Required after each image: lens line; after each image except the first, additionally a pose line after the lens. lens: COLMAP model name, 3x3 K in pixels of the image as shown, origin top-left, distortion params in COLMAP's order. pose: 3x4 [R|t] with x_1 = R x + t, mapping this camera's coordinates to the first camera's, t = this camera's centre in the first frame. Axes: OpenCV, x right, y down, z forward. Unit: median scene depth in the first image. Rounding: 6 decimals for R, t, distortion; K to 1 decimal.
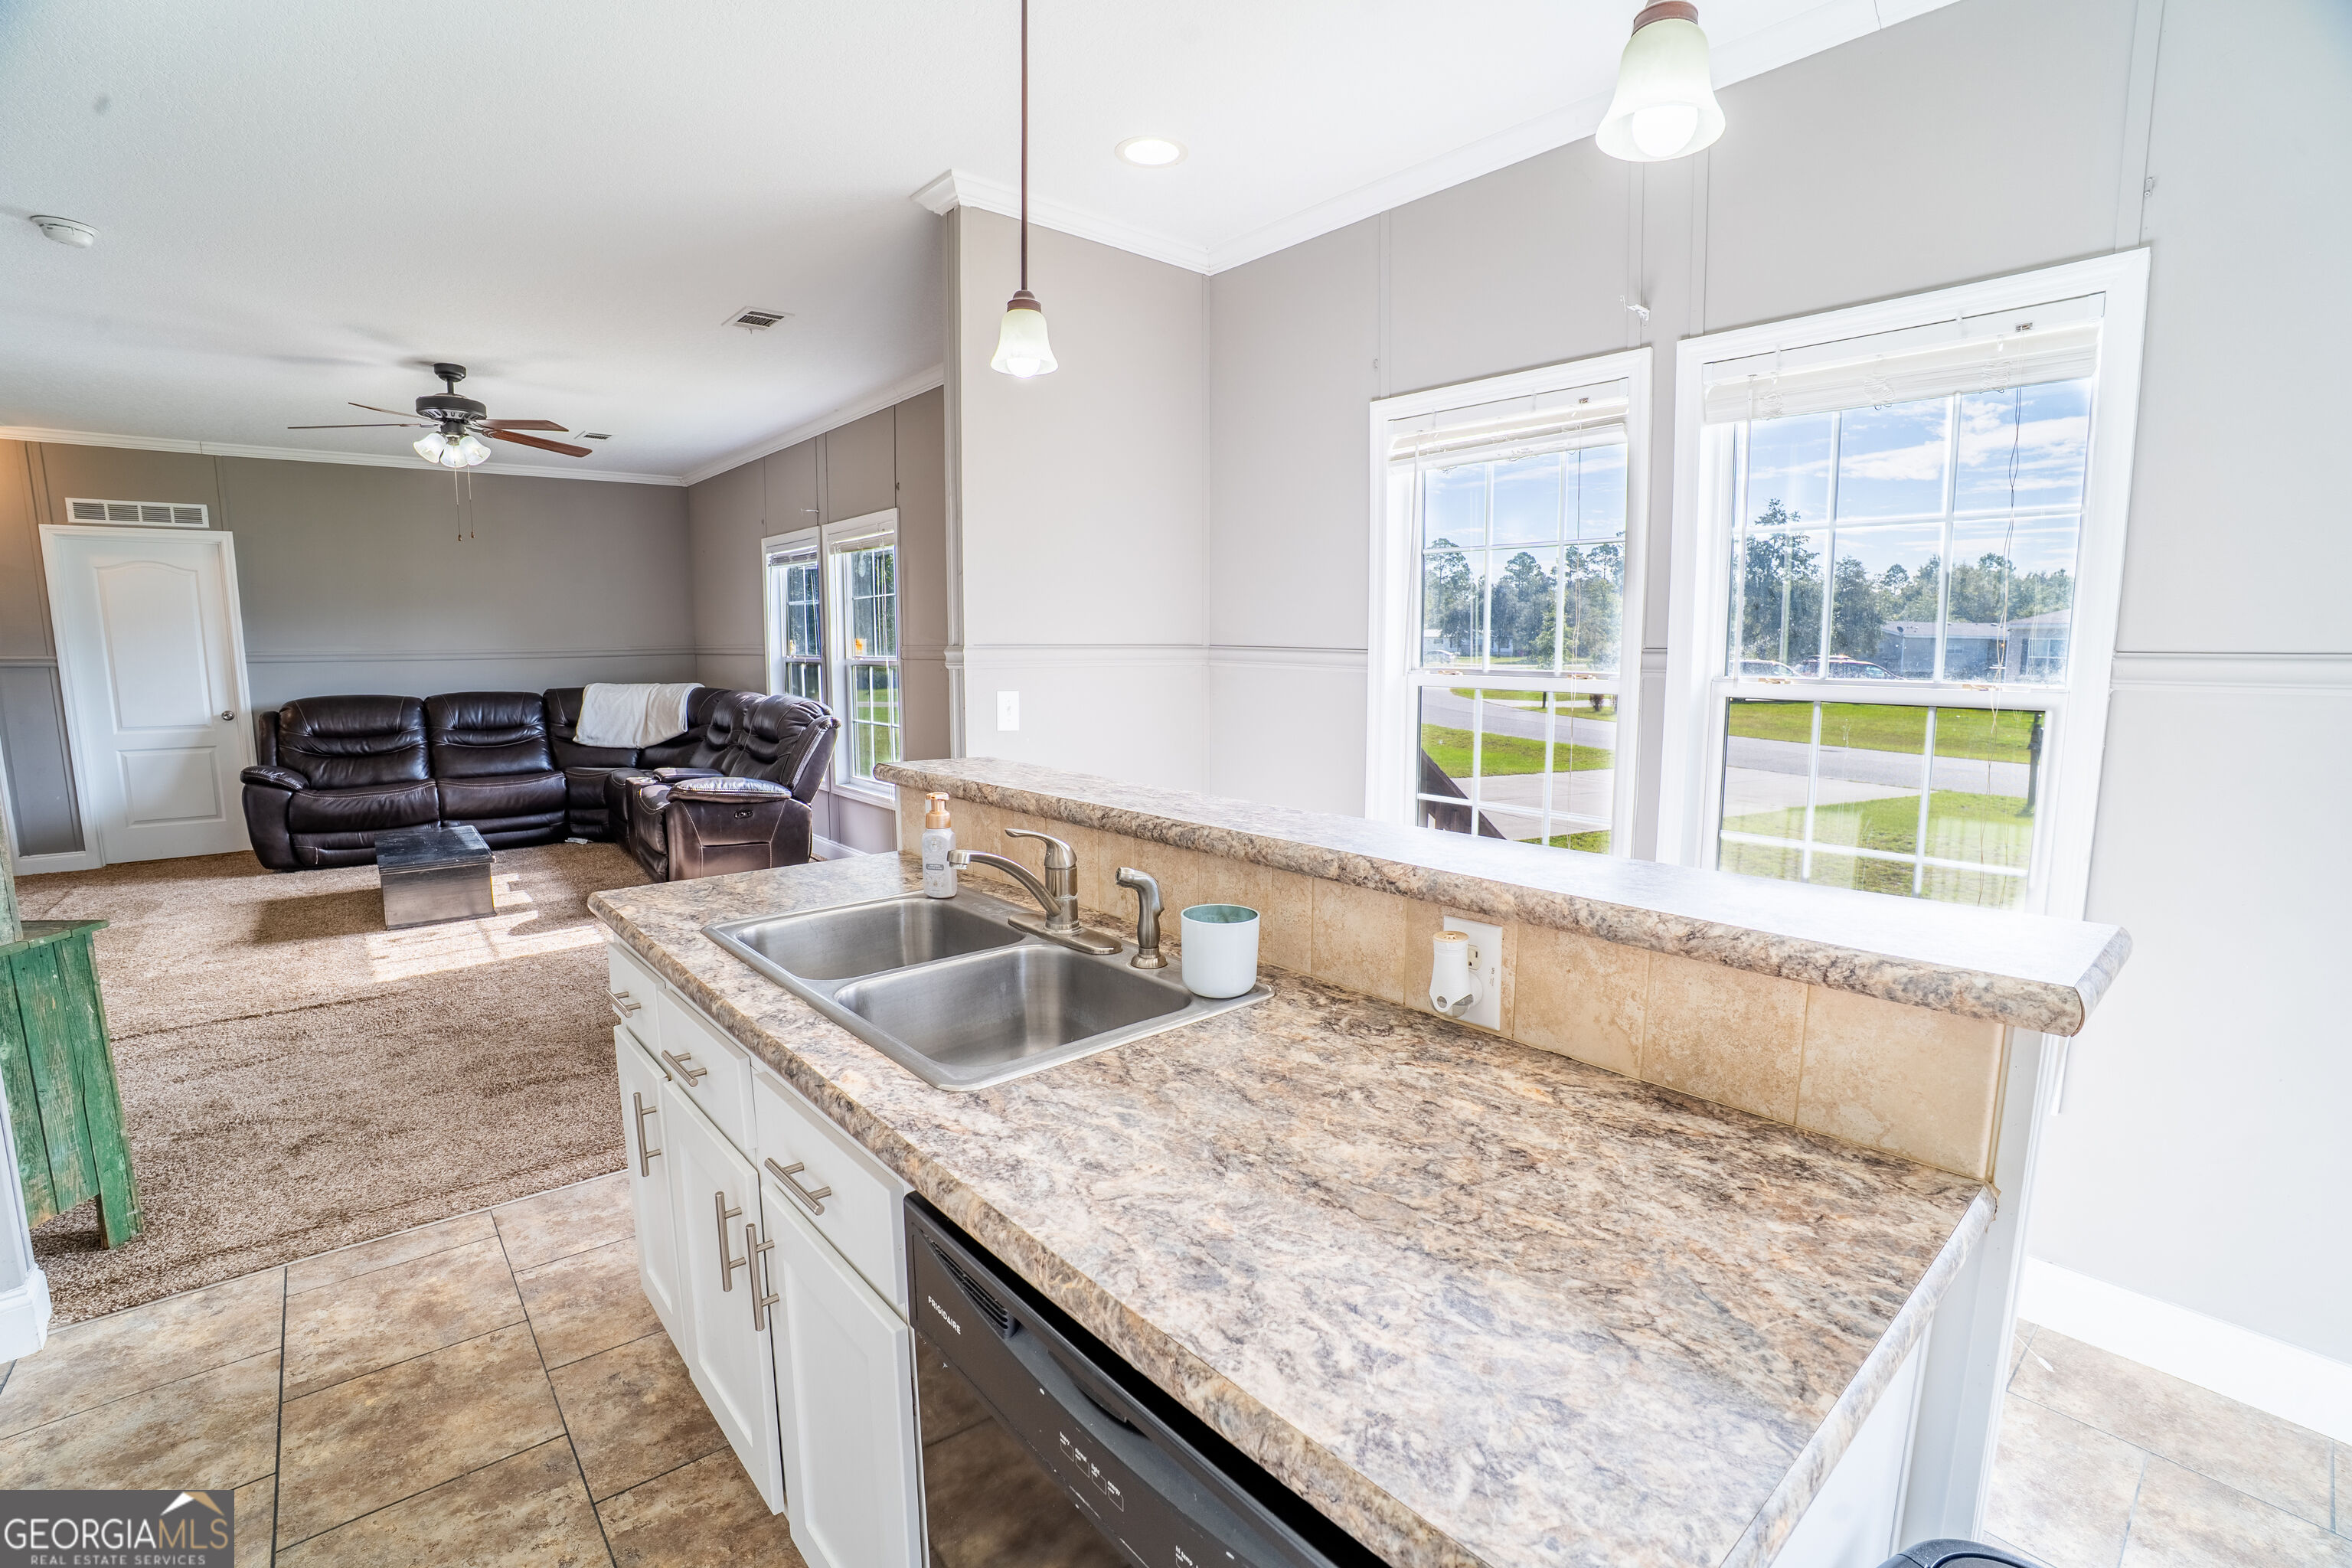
lens RADIAL K [[1069.1, 0, 1181.0], [0, 1069.1, 796.8], [0, 0, 1]] dist [-0.098758, 0.032492]
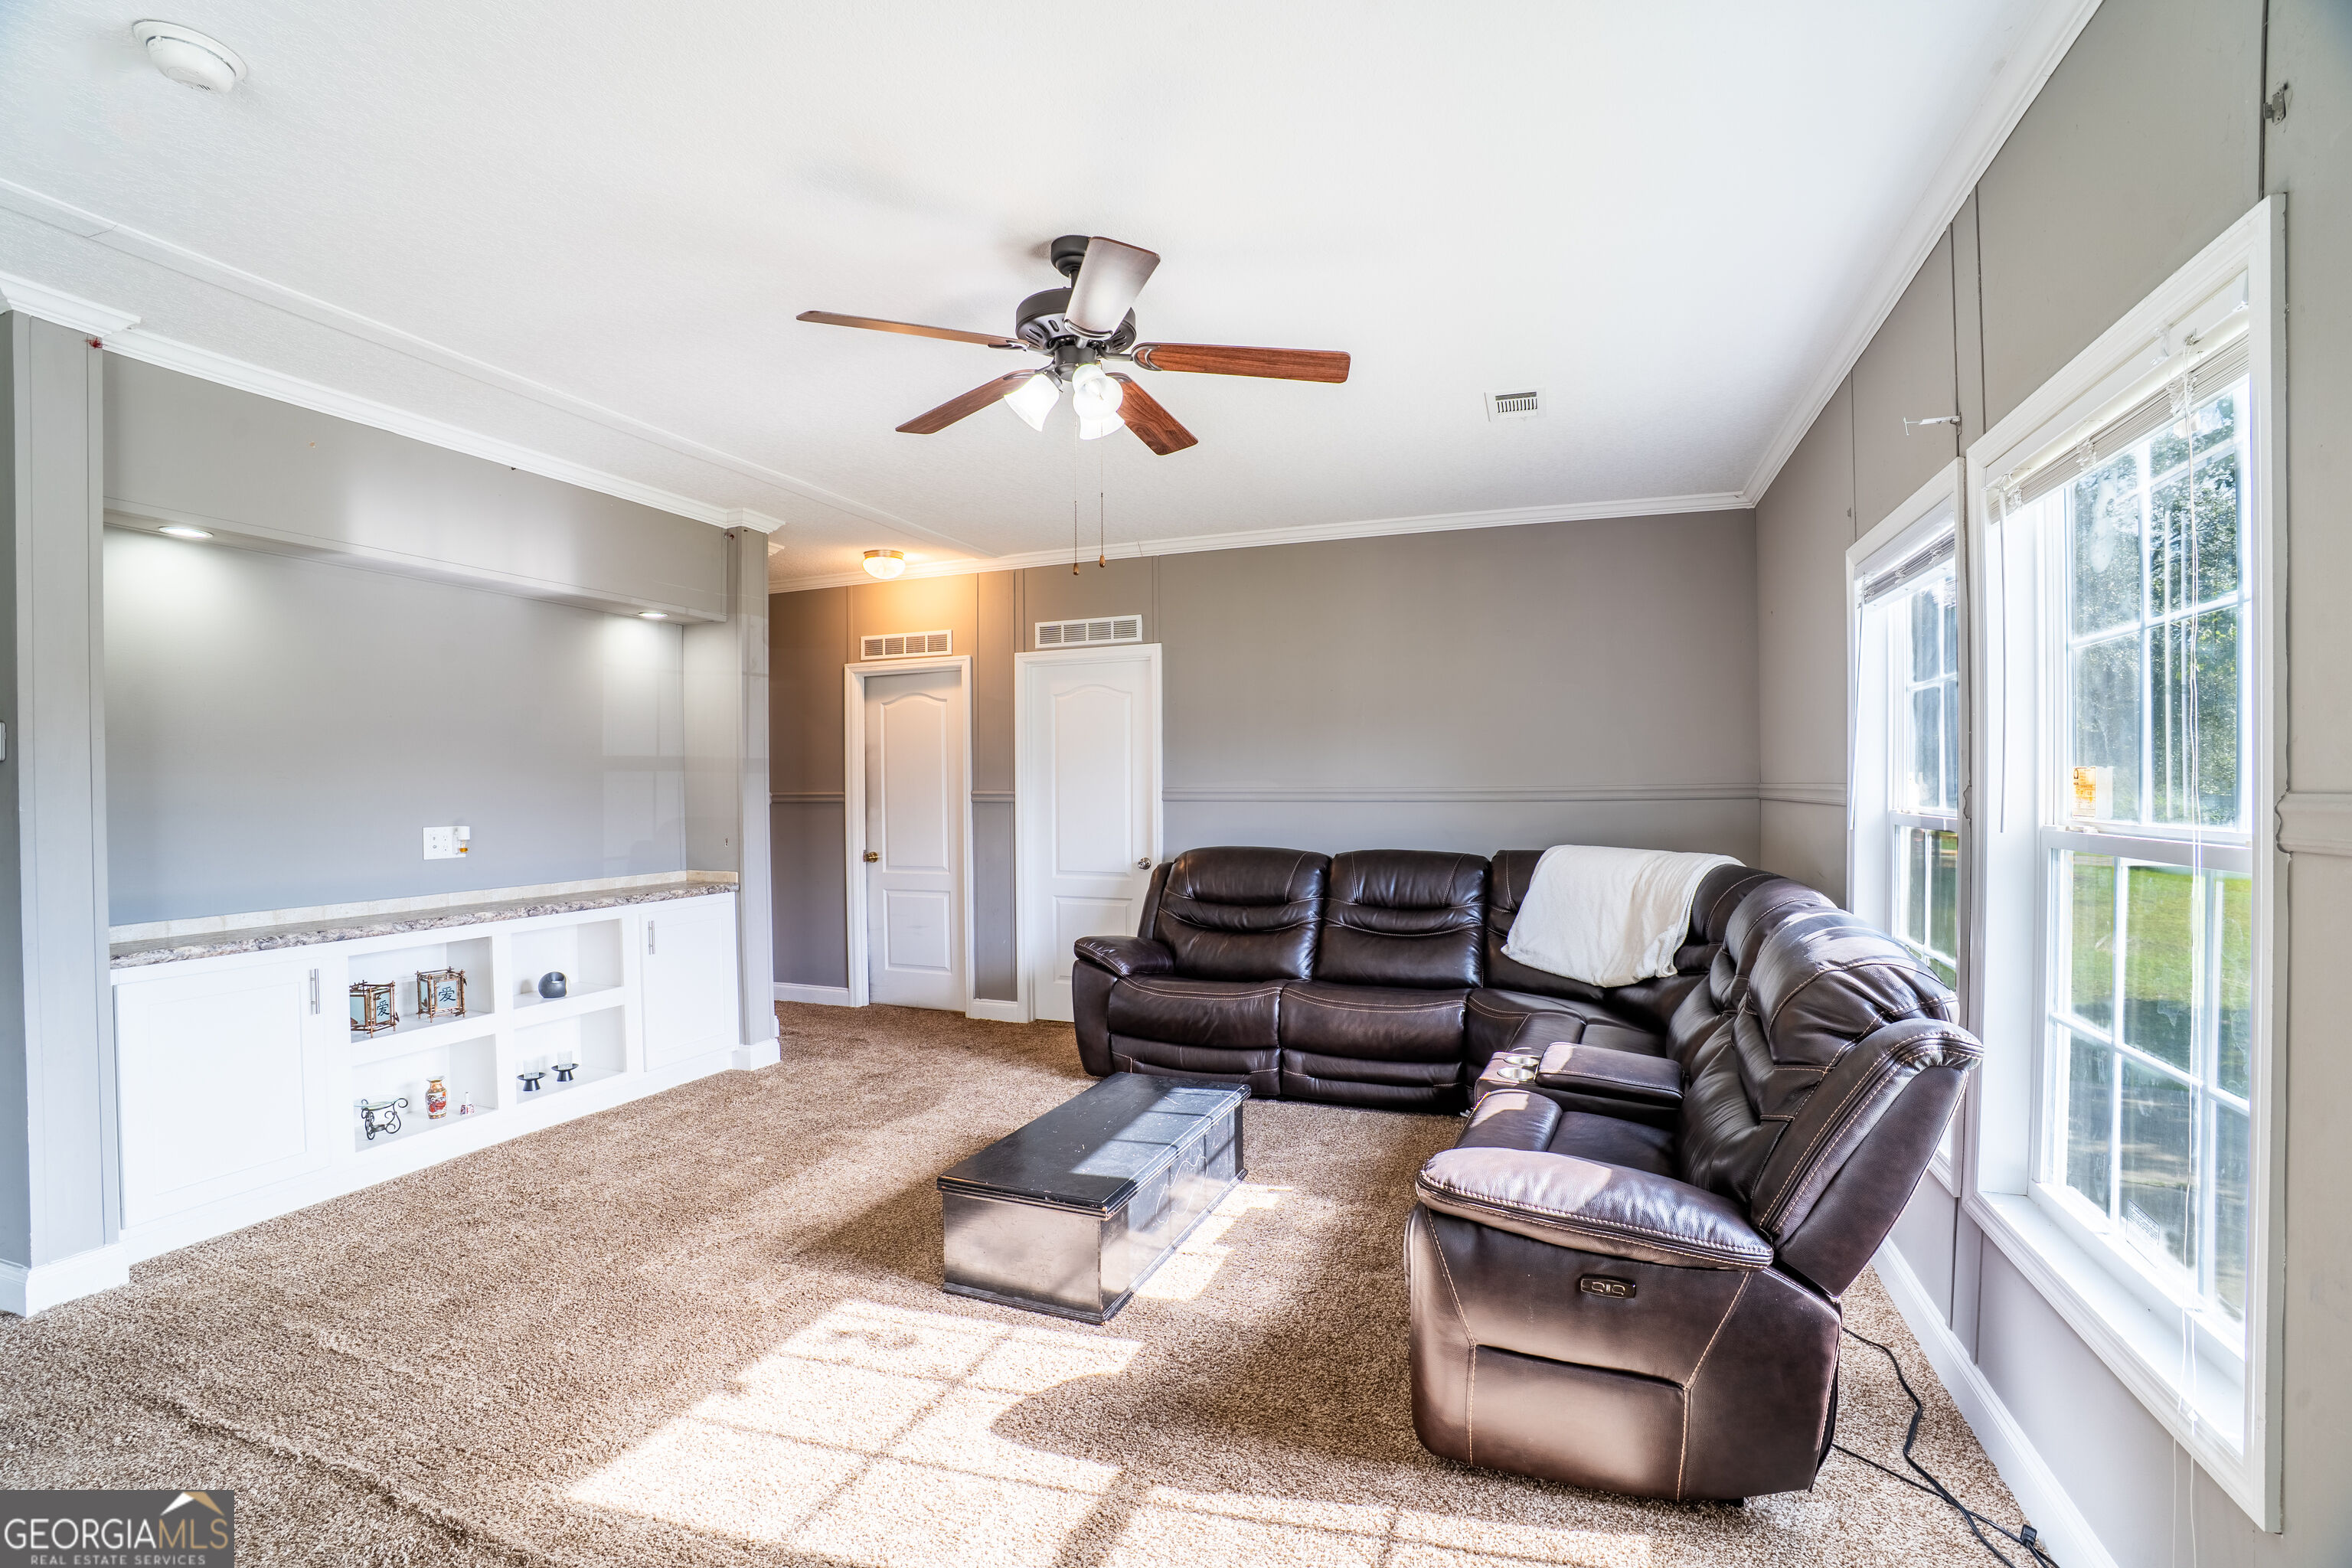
lens RADIAL K [[1069.1, 0, 1181.0], [0, 1069.1, 796.8], [0, 0, 1]] dist [-0.098758, 0.032492]
pose [[0.489332, 0.005425, -0.872081, -0.165379], [-0.116536, 0.991419, -0.059222, -0.087037], [0.864276, 0.130608, 0.485765, 0.591507]]
